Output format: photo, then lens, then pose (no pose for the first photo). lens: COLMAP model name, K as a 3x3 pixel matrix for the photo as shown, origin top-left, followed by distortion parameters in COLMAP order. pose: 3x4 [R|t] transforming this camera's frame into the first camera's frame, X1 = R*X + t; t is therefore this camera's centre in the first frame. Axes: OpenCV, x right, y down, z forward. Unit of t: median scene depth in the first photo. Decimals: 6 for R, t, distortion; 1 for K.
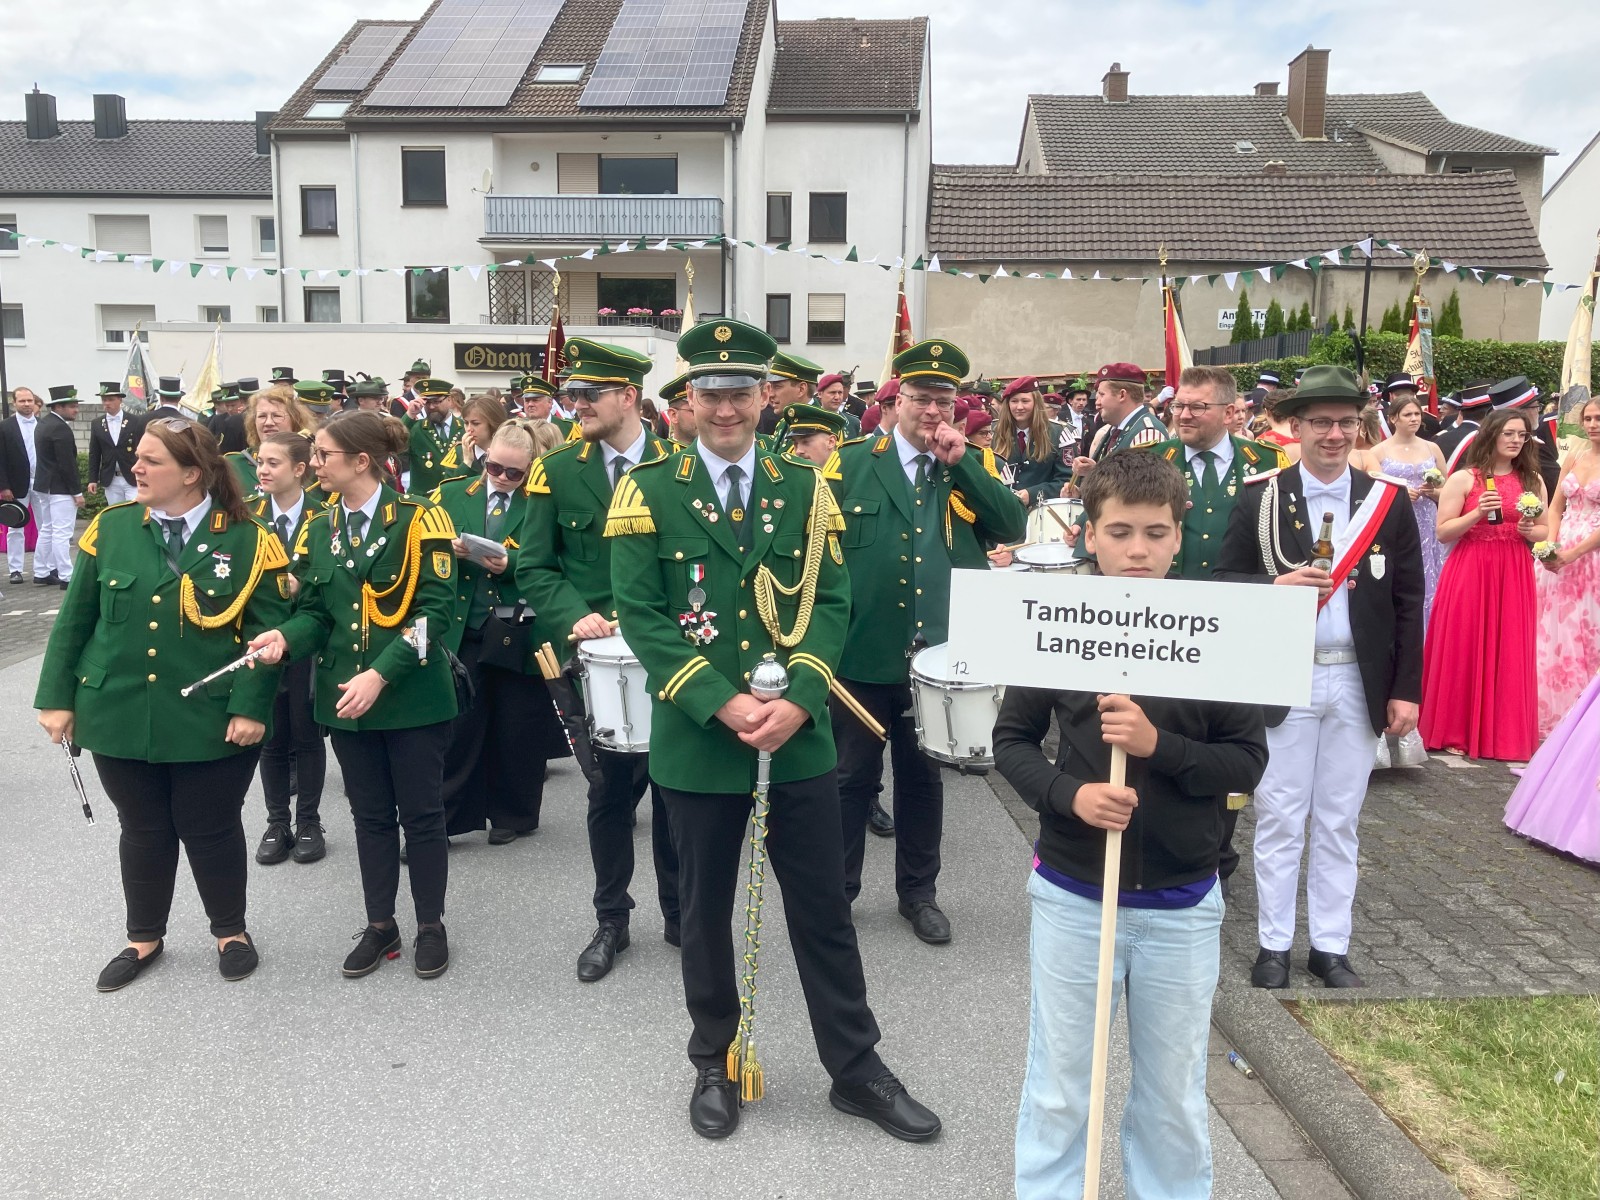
lens RADIAL K [[1348.5, 0, 789.8], [0, 1348.5, 592.1], [0, 0, 1]] dist [0.016683, -0.007846]
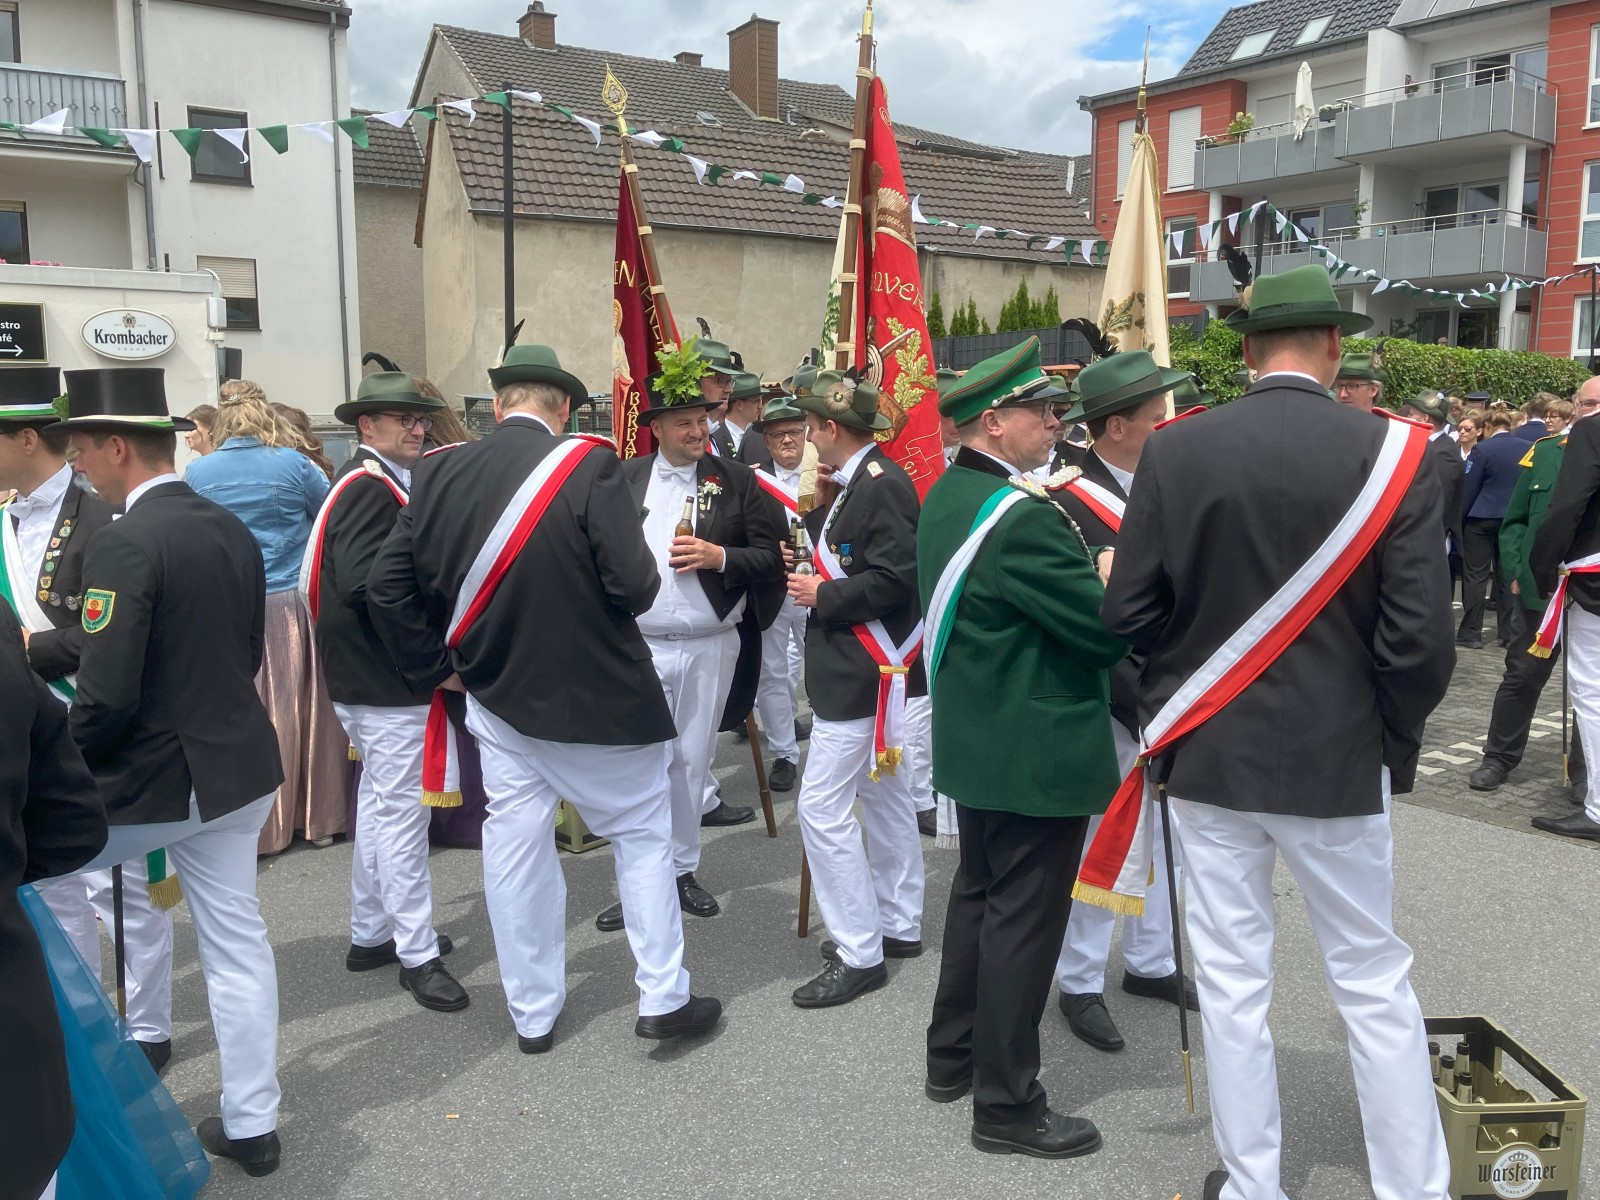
lens RADIAL K [[1348.5, 0, 812.8], [0, 1348.5, 590.0], [0, 0, 1]] dist [0.016683, -0.007846]
pose [[0.822921, -0.082872, 0.562079, -0.156384], [0.086704, 0.996035, 0.019914, -0.048093], [-0.561501, 0.032347, 0.826844, 0.320983]]
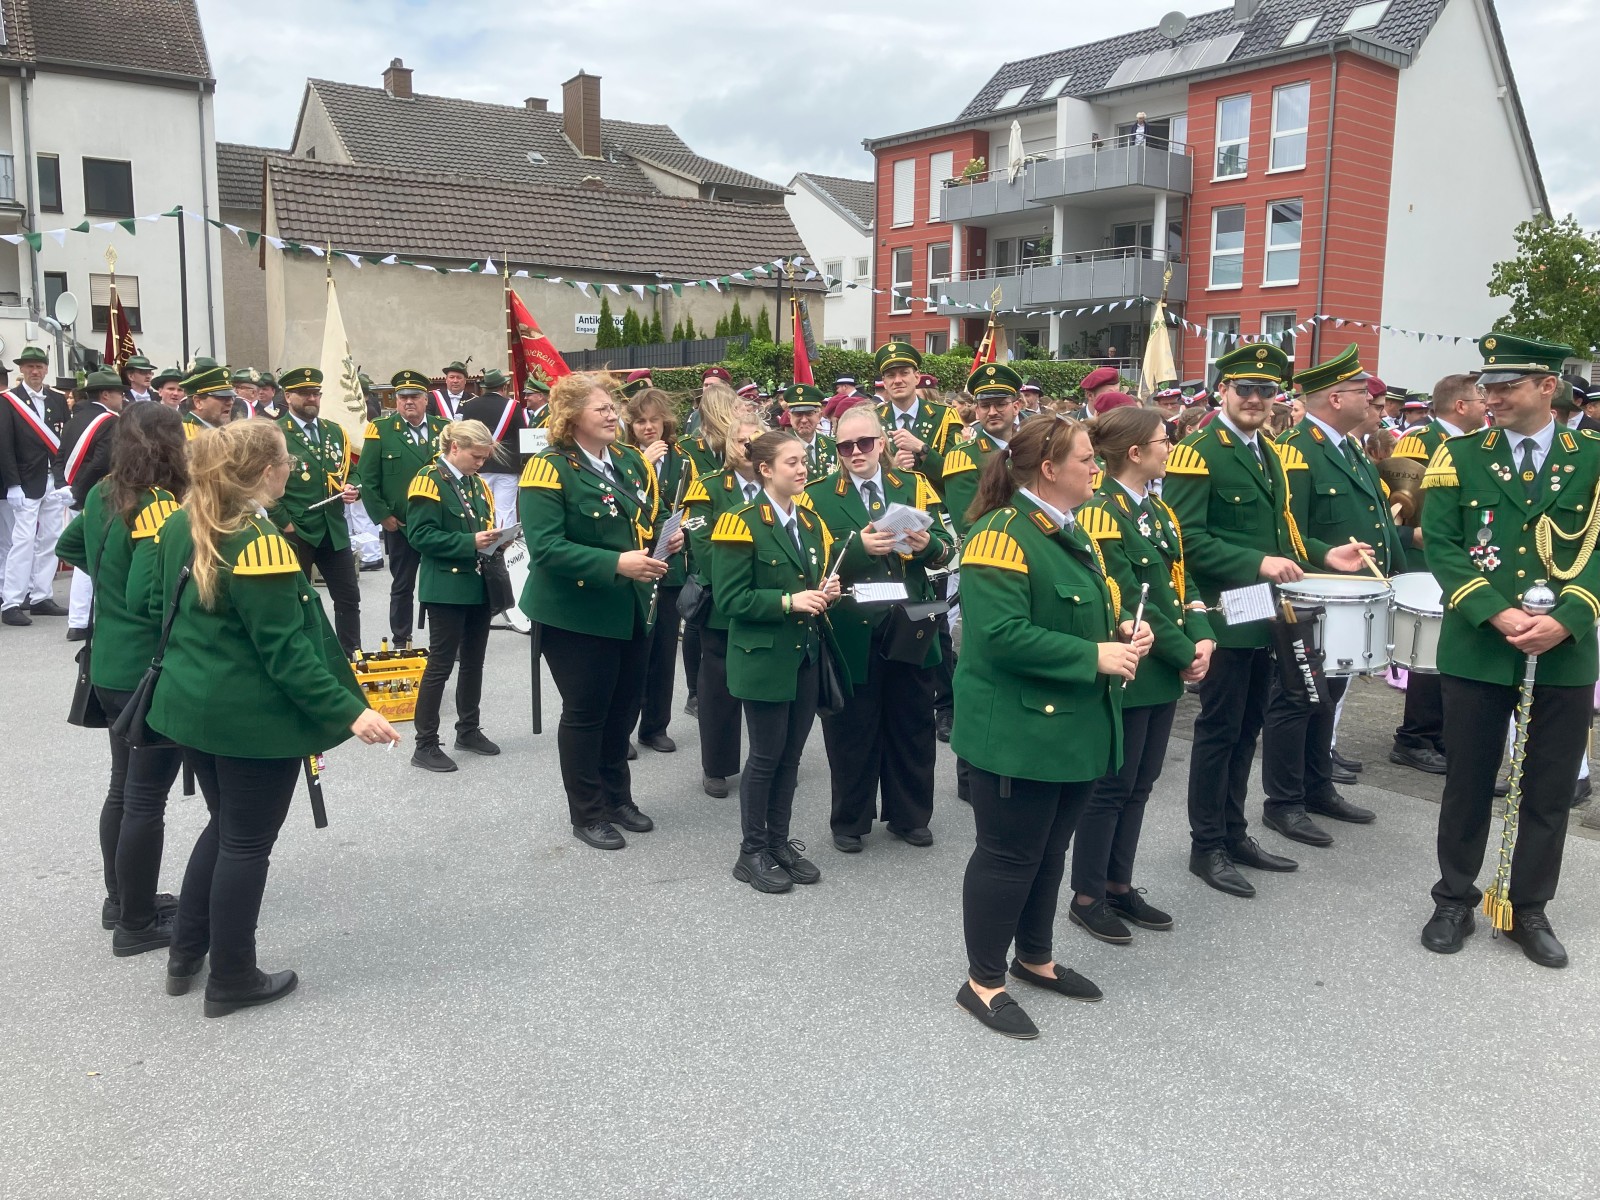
lens RADIAL K [[1348.5, 0, 807.6], [0, 1348.5, 605.3], [0, 0, 1]] dist [0.016683, -0.007846]
pose [[0.821060, -0.083209, 0.564745, -0.143733], [0.077744, 0.996401, 0.033781, -0.002623], [-0.565523, 0.016169, 0.824574, 0.026158]]
